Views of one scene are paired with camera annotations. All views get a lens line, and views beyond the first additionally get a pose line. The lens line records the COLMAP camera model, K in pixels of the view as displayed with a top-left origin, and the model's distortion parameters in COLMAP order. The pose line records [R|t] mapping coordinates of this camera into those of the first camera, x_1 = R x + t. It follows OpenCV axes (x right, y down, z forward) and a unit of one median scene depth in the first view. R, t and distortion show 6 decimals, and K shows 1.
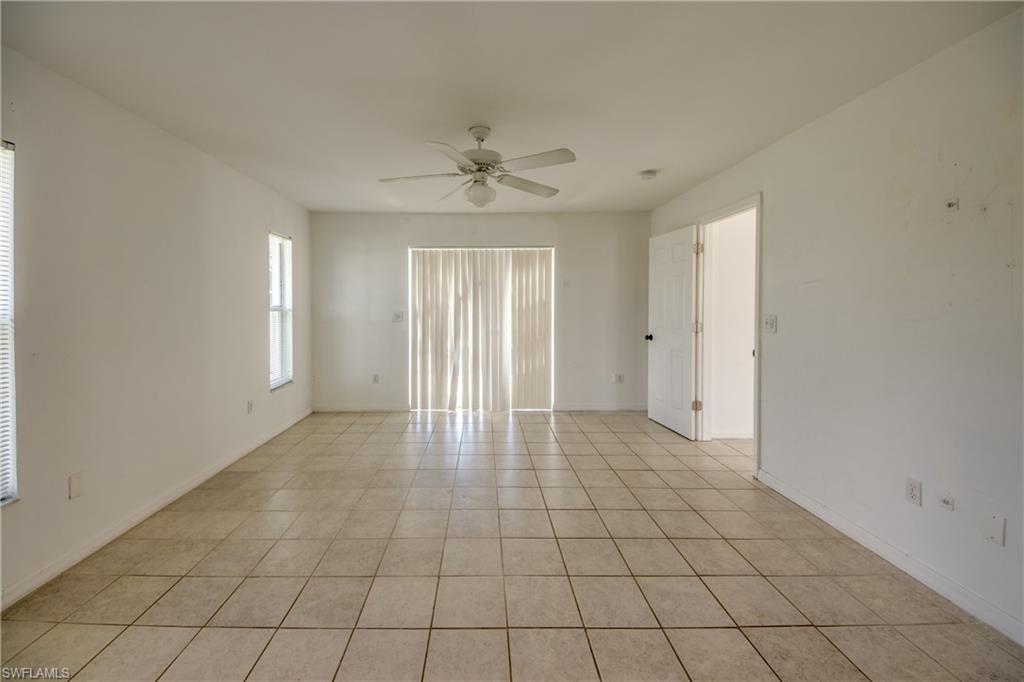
lens RADIAL K [[401.5, 0, 496.9], [0, 401.5, 316.3], [0, 0, 1]] dist [0.040590, -0.023305]
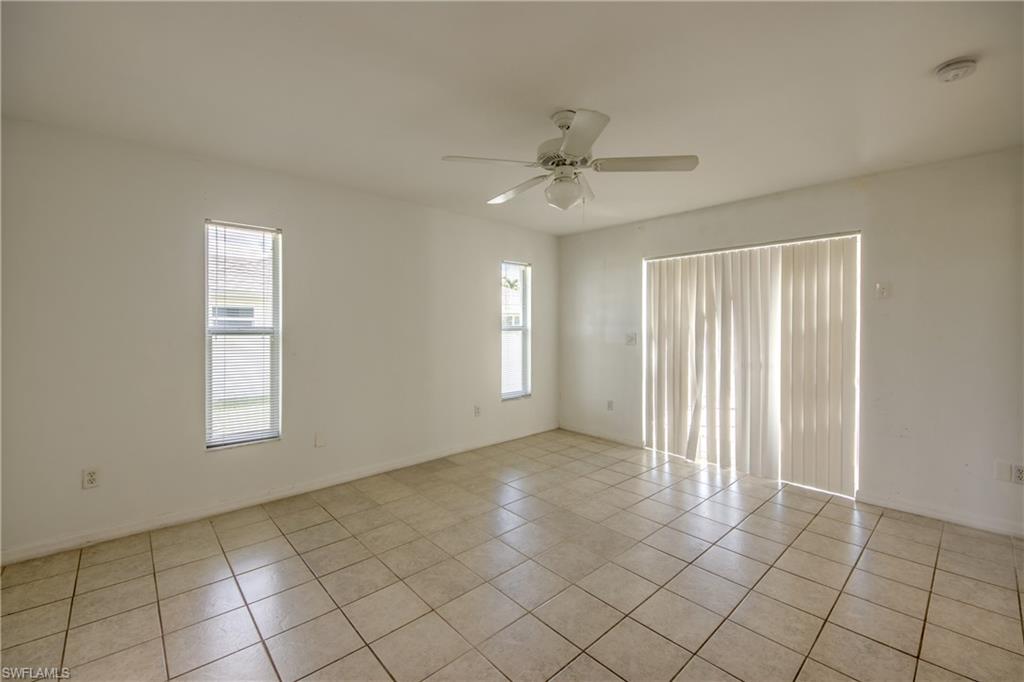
lens RADIAL K [[430.9, 0, 524.8], [0, 430.9, 332.9], [0, 0, 1]] dist [0.040003, -0.022280]
pose [[0.671495, 0.017074, -0.740812, 0.298287], [-0.025529, 0.999674, -0.000100, -0.006327], [0.740569, 0.018979, 0.671713, 0.182292]]
